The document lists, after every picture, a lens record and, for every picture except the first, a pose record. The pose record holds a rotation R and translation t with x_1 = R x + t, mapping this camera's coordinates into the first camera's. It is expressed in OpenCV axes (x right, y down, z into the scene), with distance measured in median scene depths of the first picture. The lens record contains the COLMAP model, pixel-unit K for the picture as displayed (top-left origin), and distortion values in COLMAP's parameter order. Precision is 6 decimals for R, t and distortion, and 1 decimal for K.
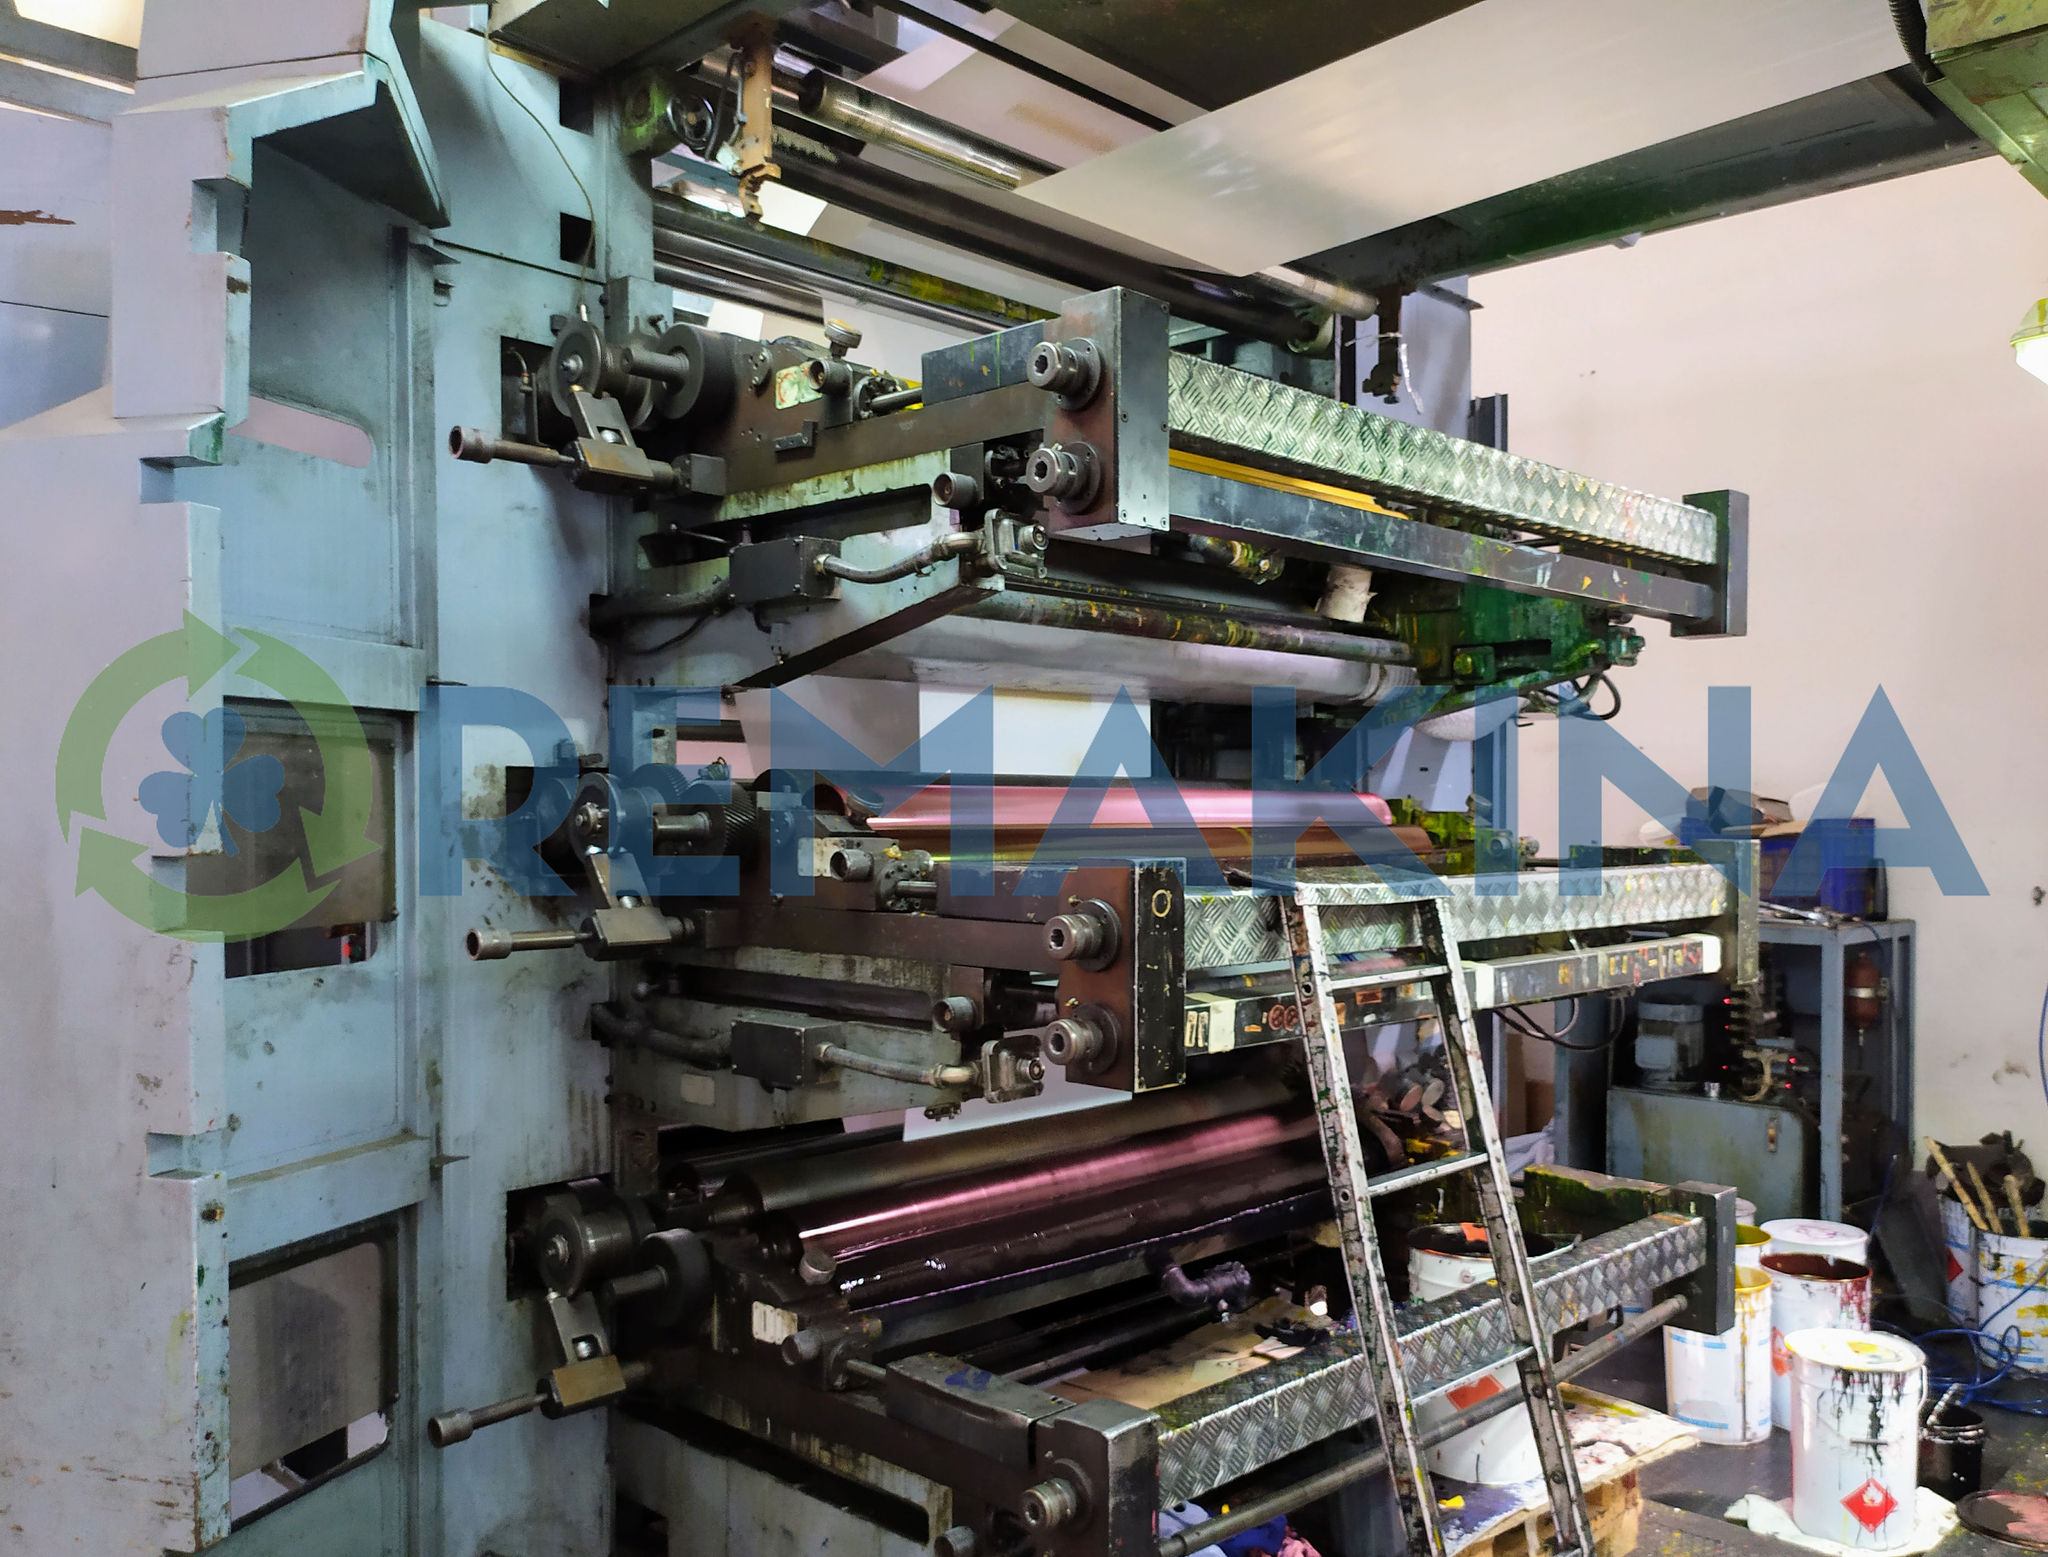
lens RADIAL K [[1723.9, 0, 1129.8], [0, 1723.9, 858.2], [0, 0, 1]] dist [0.030612, -0.002010]
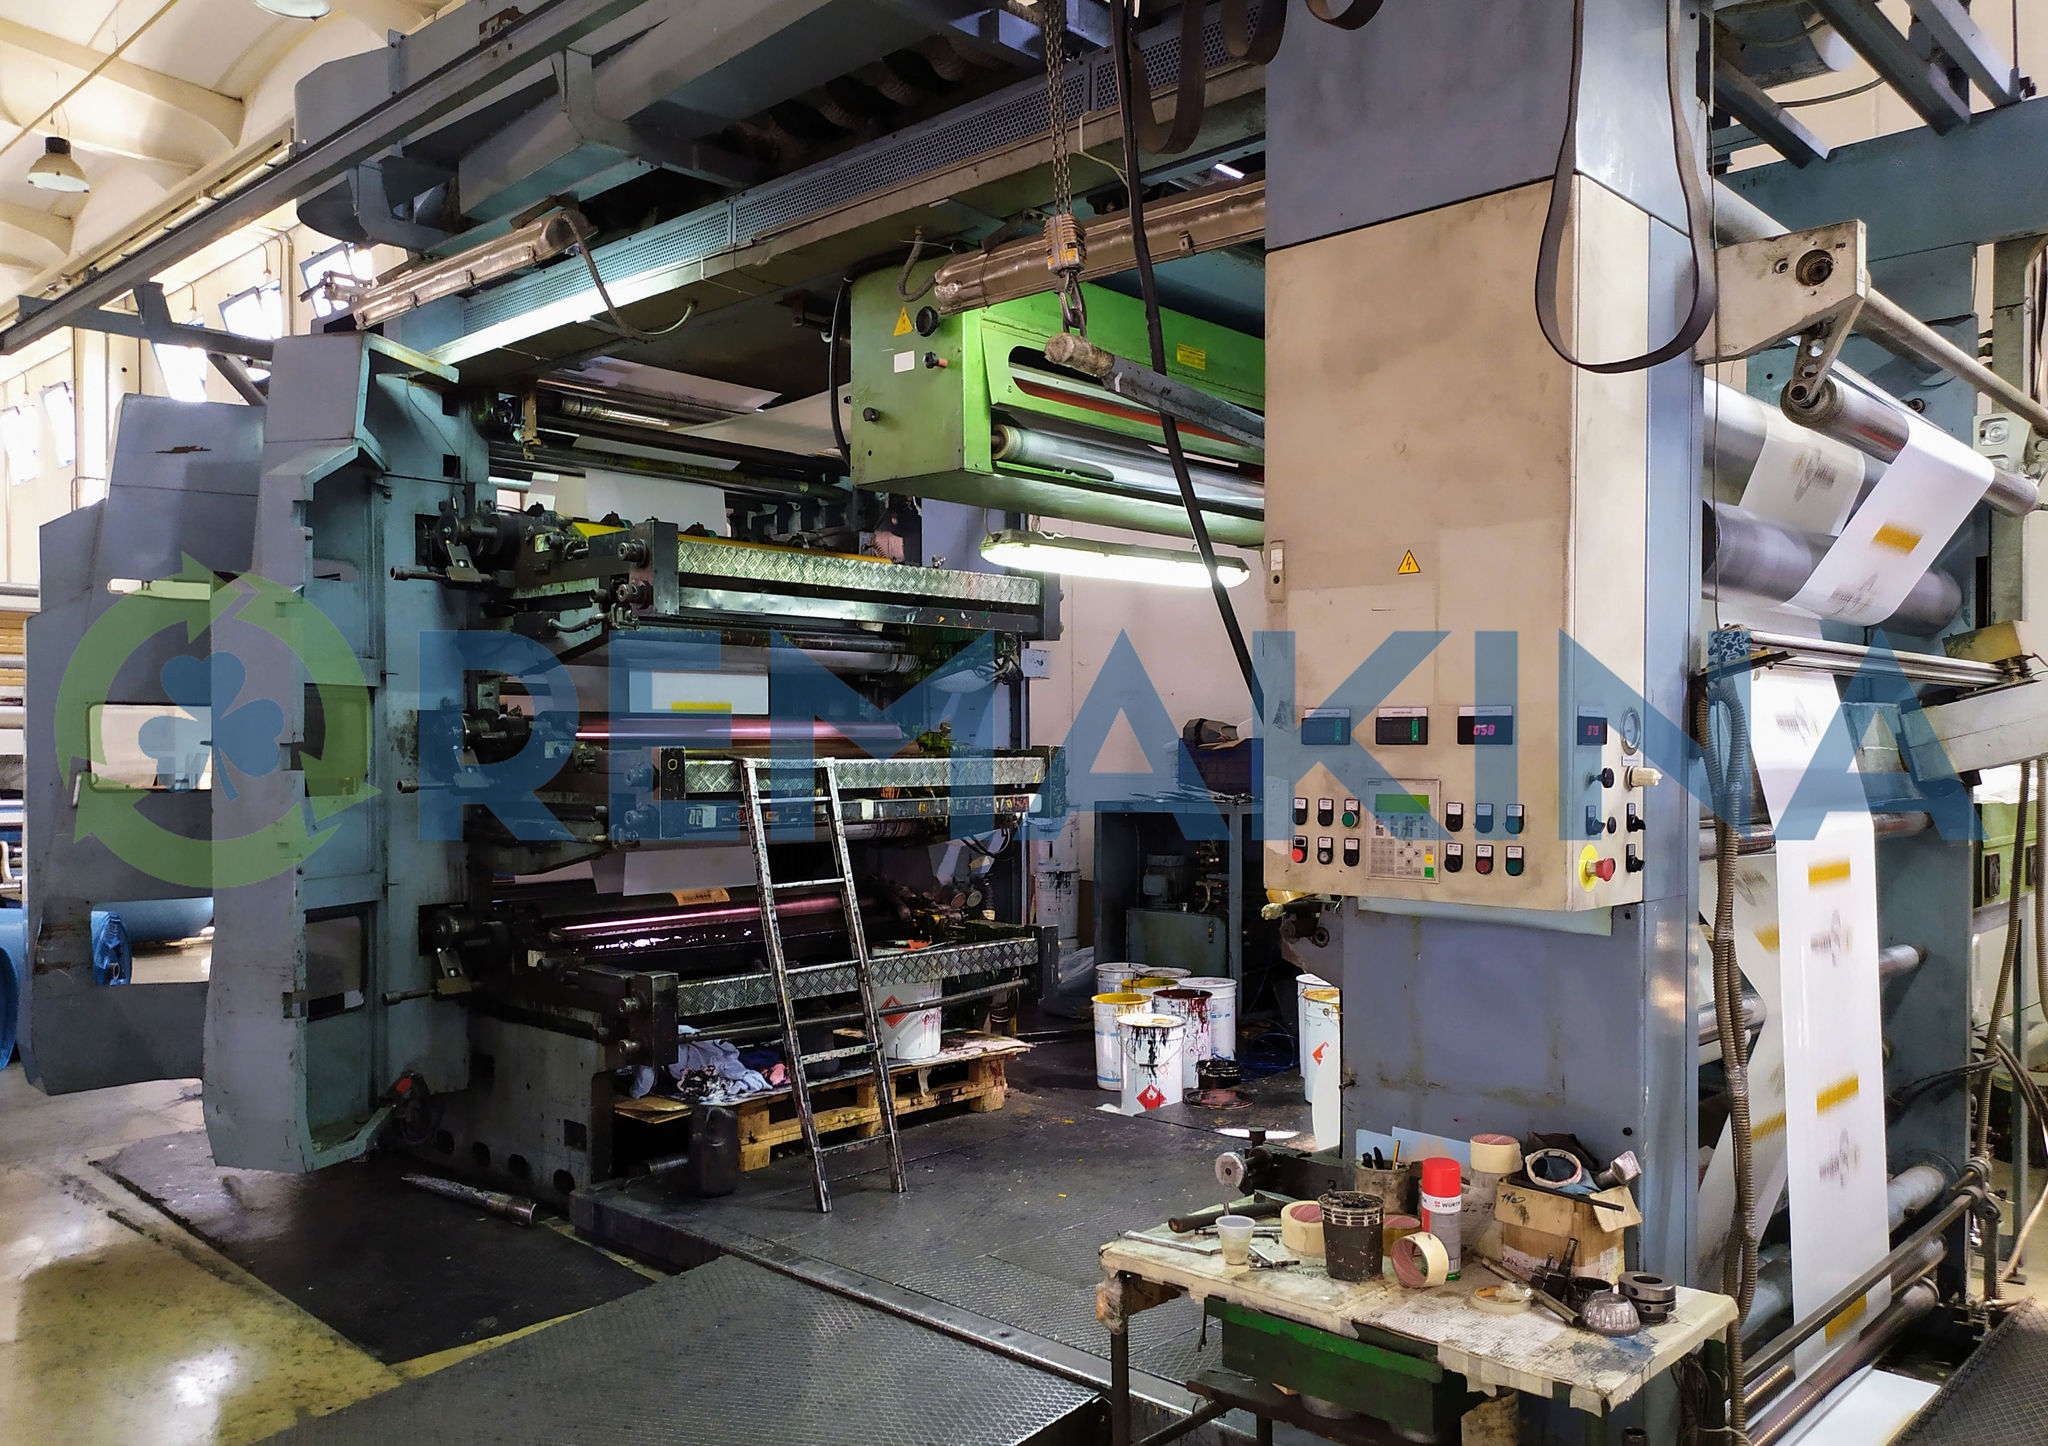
lens RADIAL K [[1582.9, 0, 1020.4], [0, 1582.9, 776.2], [0, 0, 1]] dist [0.001644, 0.179871]
pose [[0.999900, -0.003645, -0.013696, 0.374654], [0.003537, 0.999962, -0.007906, 0.042591], [0.013725, 0.007857, 0.999875, -0.872131]]
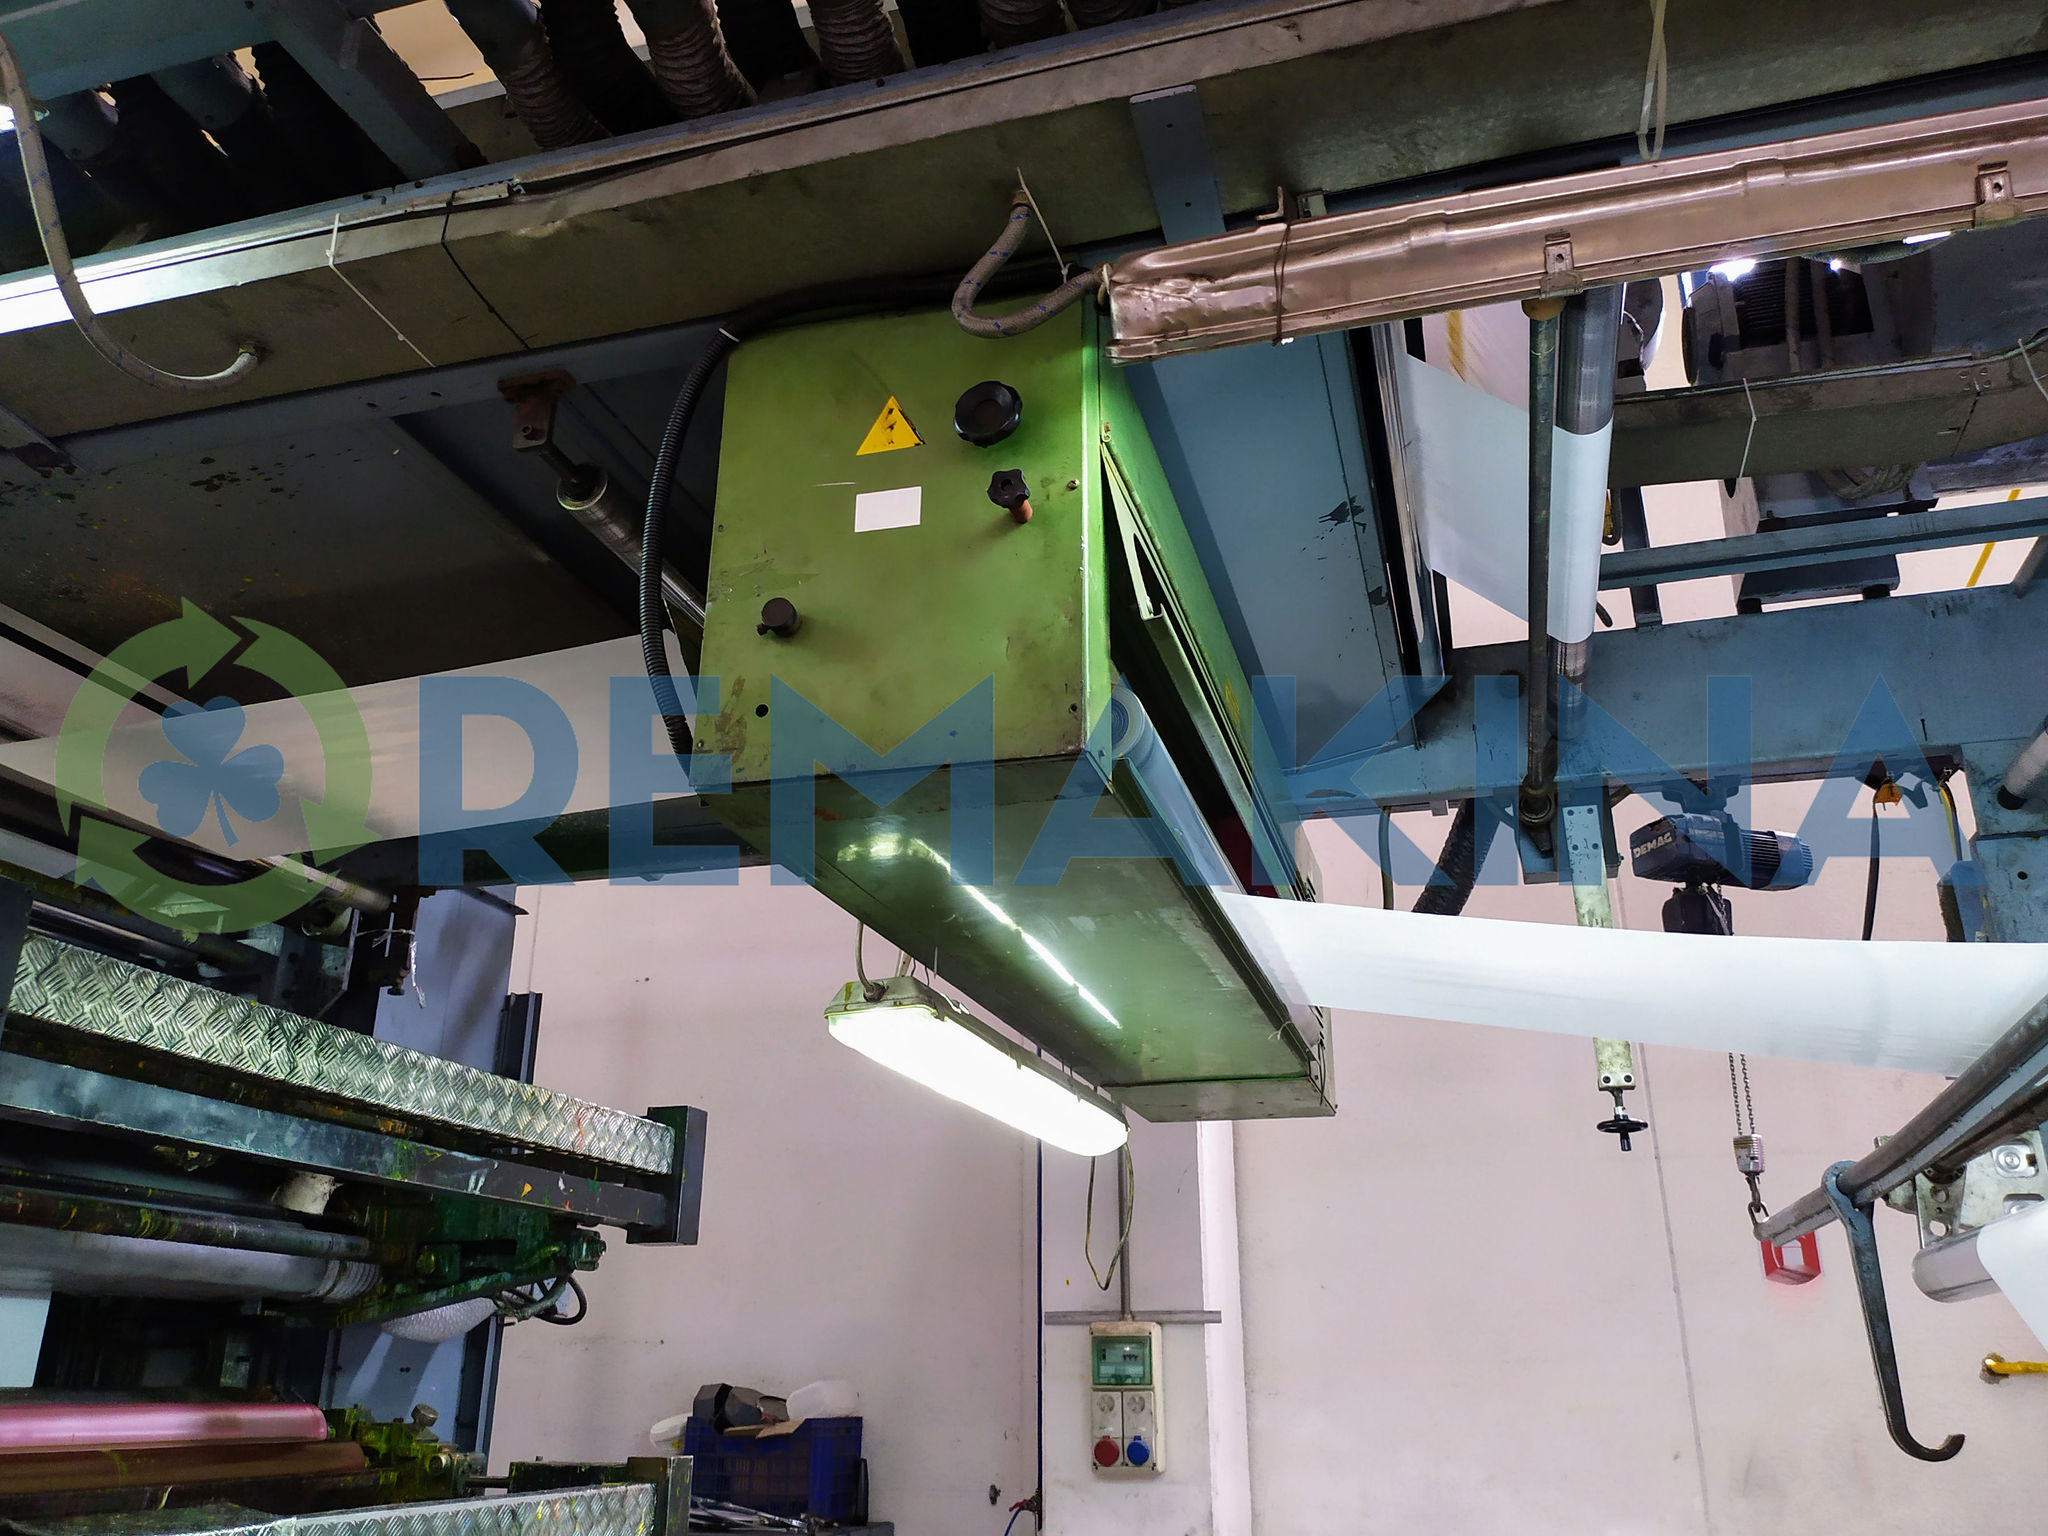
lens RADIAL K [[1600.6, 0, 1024.0], [0, 1600.6, 768.0], [0, 0, 1]] dist [0.070295, -0.102405]
pose [[0.899801, 0.158163, 0.406623, 0.097393], [0.010612, 0.923770, -0.382801, -0.019508], [-0.436171, 0.348760, 0.829531, -0.015225]]
